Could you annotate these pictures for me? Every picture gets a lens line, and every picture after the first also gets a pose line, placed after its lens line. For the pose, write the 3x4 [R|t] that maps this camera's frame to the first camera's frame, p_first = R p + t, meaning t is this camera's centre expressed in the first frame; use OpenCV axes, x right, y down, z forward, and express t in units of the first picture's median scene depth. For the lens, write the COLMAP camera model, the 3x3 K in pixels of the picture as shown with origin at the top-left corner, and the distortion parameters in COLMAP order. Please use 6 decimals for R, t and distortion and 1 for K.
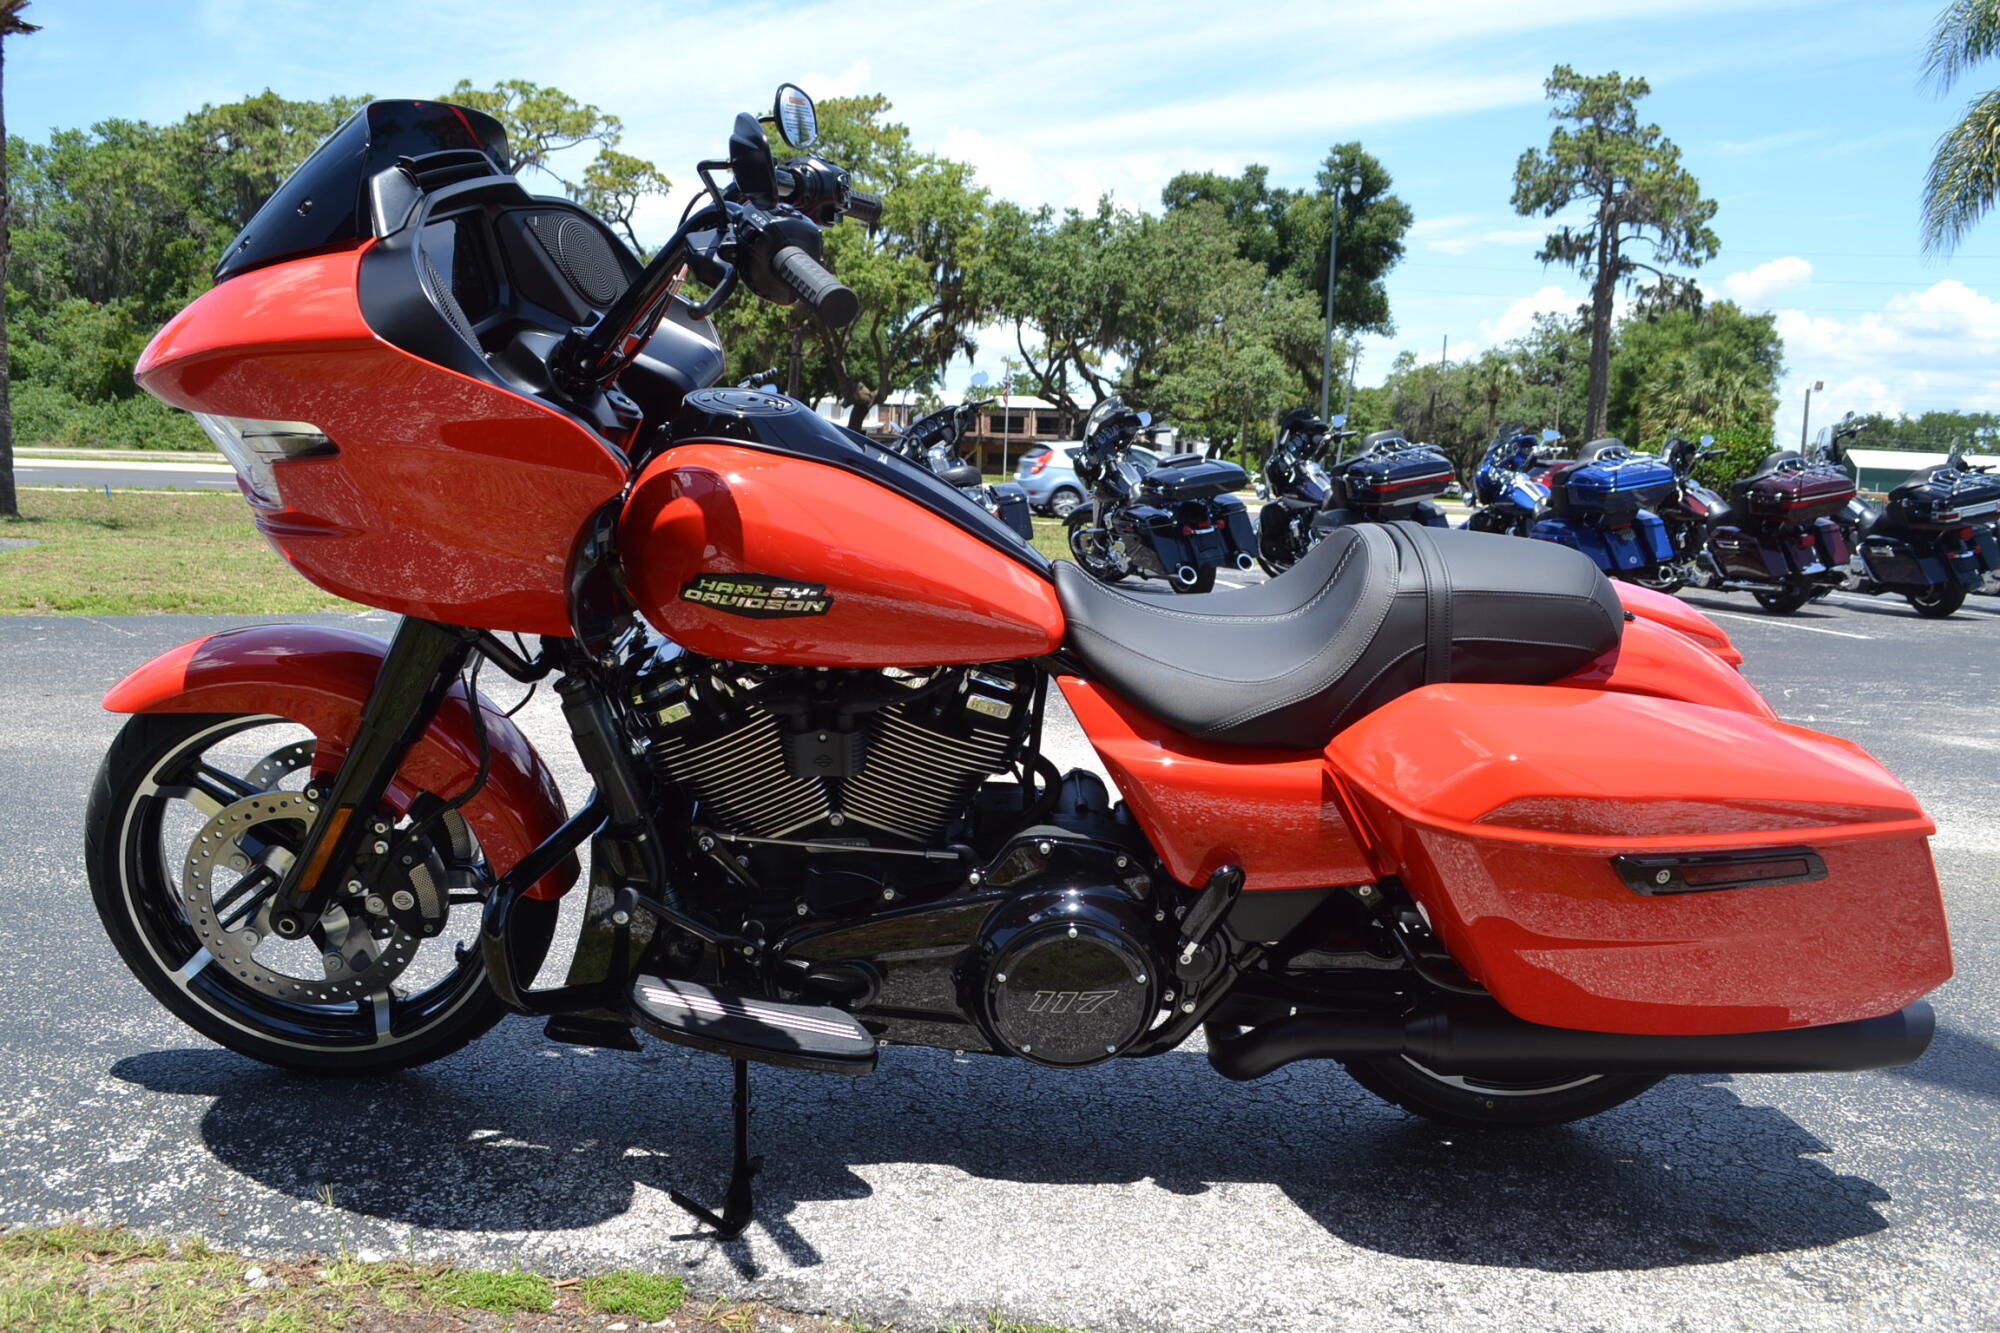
lens RADIAL K [[1721.9, 0, 999.2], [0, 1721.9, 680.3], [0, 0, 1]] dist [-0.088483, 0.025960]
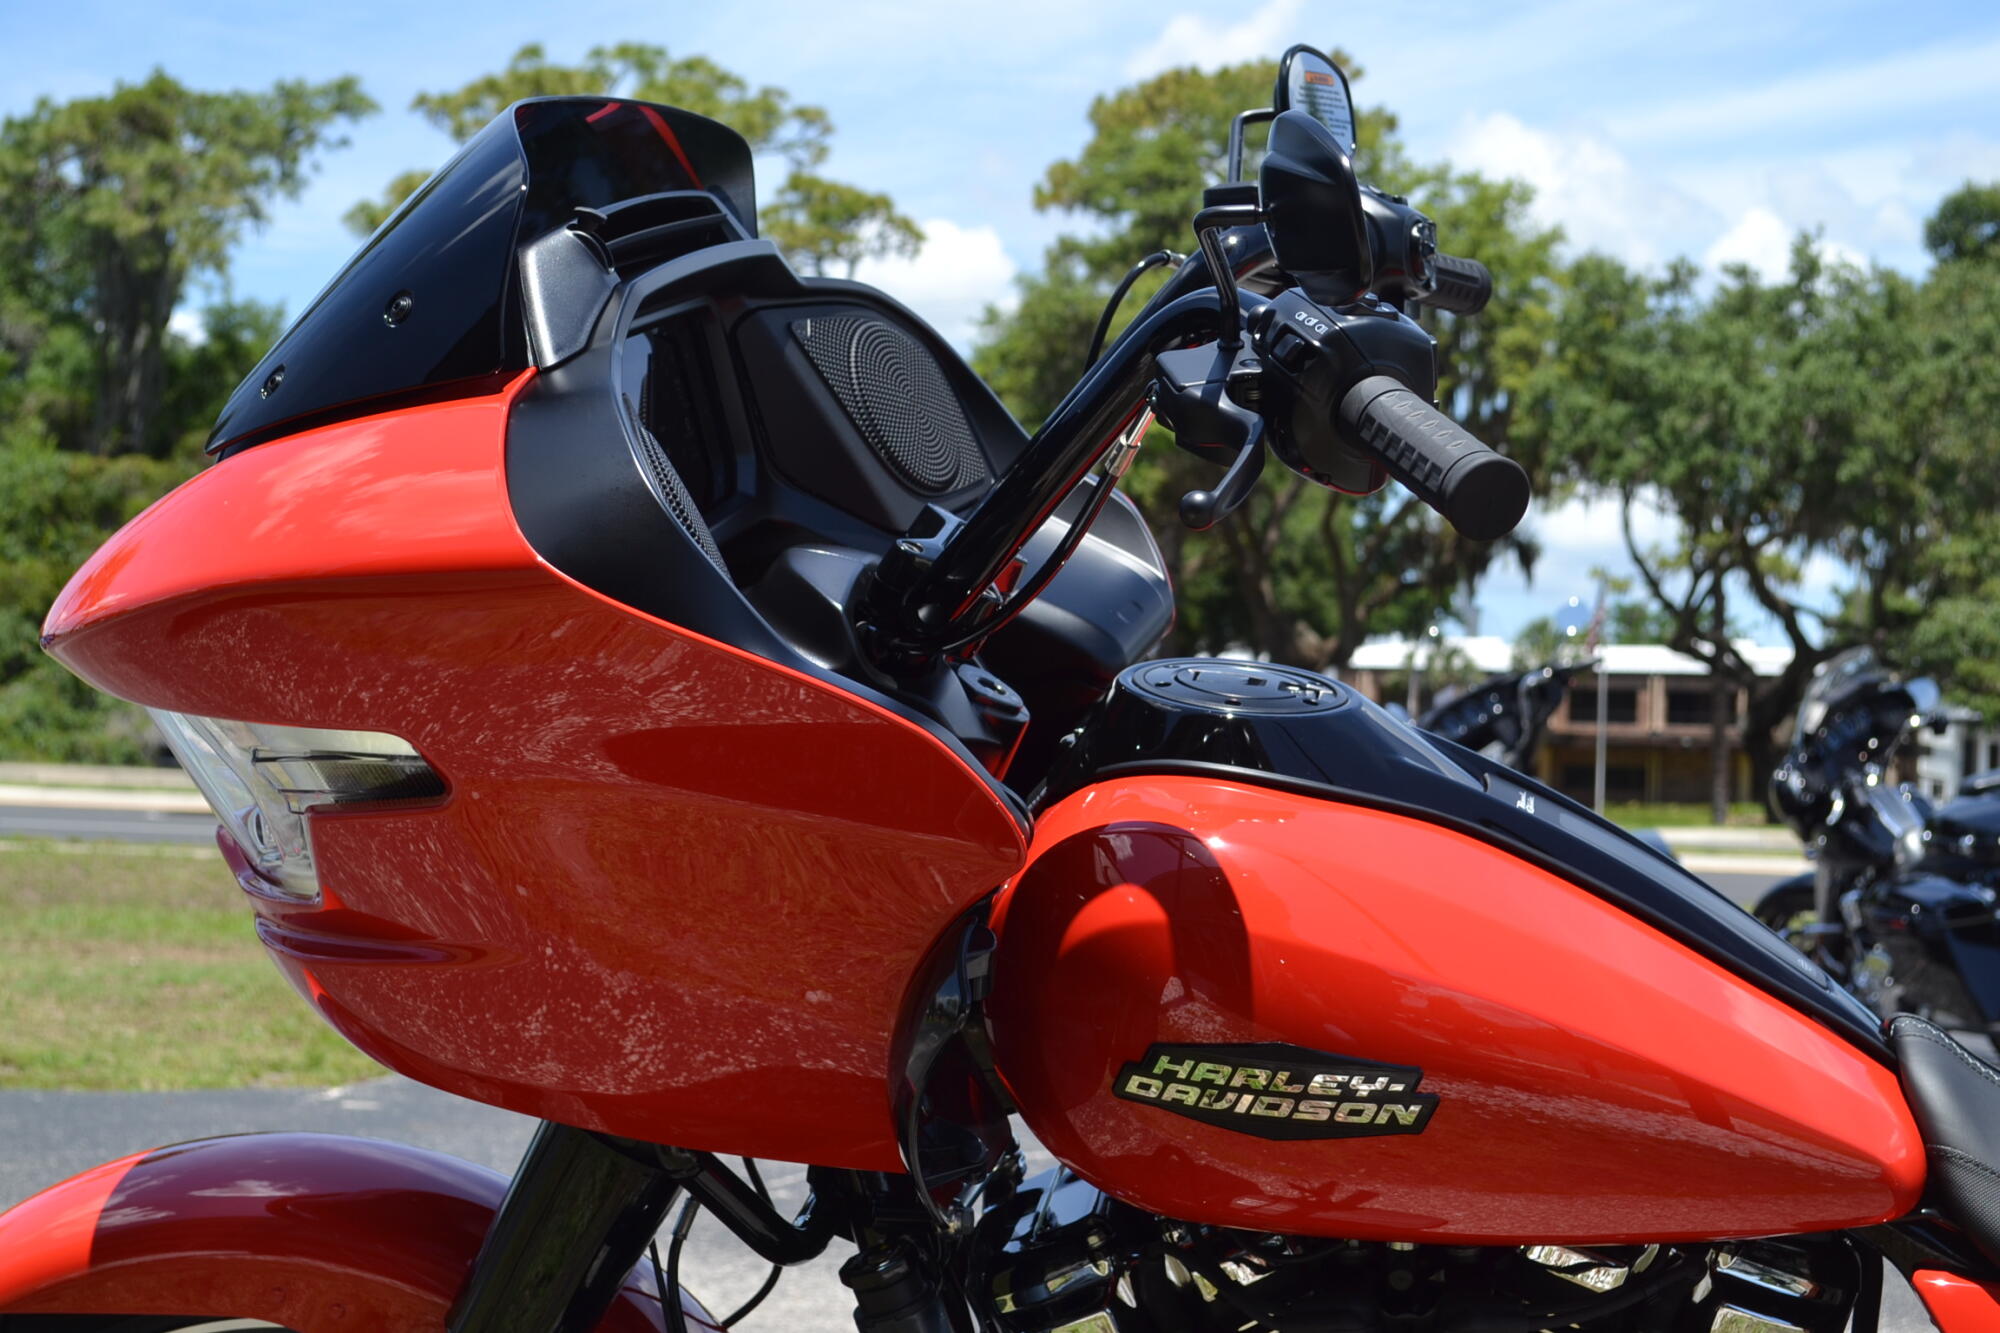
lens RADIAL K [[3540.3, 0, 1006.1], [0, 3540.3, 665.9], [0, 0, 1]] dist [-0.001477, 0.000000]
pose [[0.986966, -0.009812, -0.160631, -0.047507], [-0.015847, 0.987363, -0.157680, -0.008108], [0.160148, 0.158171, 0.974338, 0.008998]]
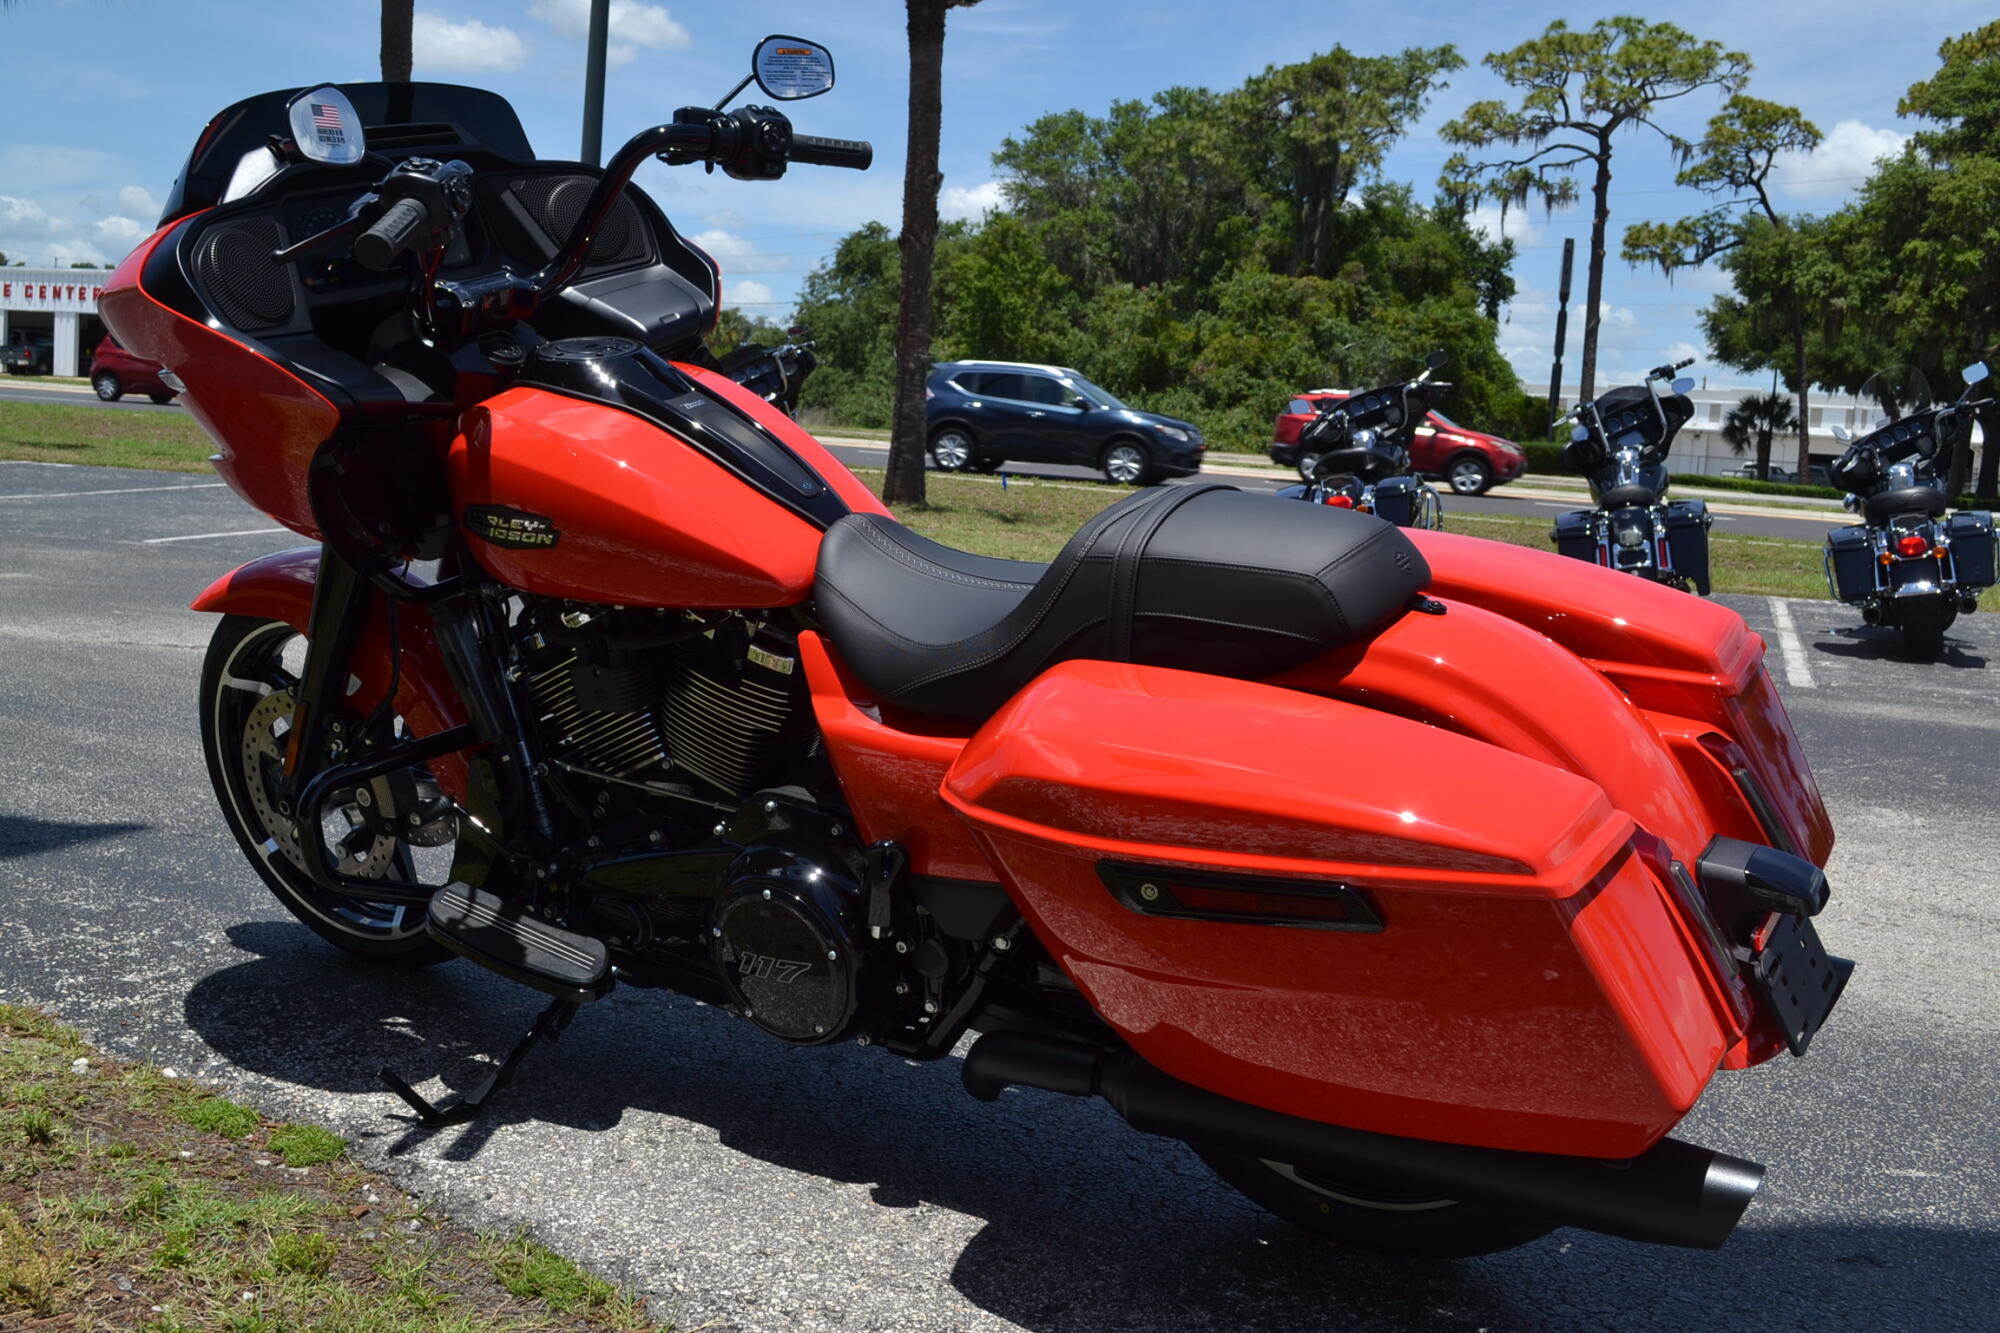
lens RADIAL K [[2073.2, 0, 957.7], [0, 2073.2, 675.0], [0, 0, 1]] dist [-0.058534, 0.000000]
pose [[0.837123, 0.079563, -0.541197, 0.666950], [-0.096668, 0.995312, -0.003203, 0.015881], [0.538405, 0.054998, 0.840890, 0.068693]]
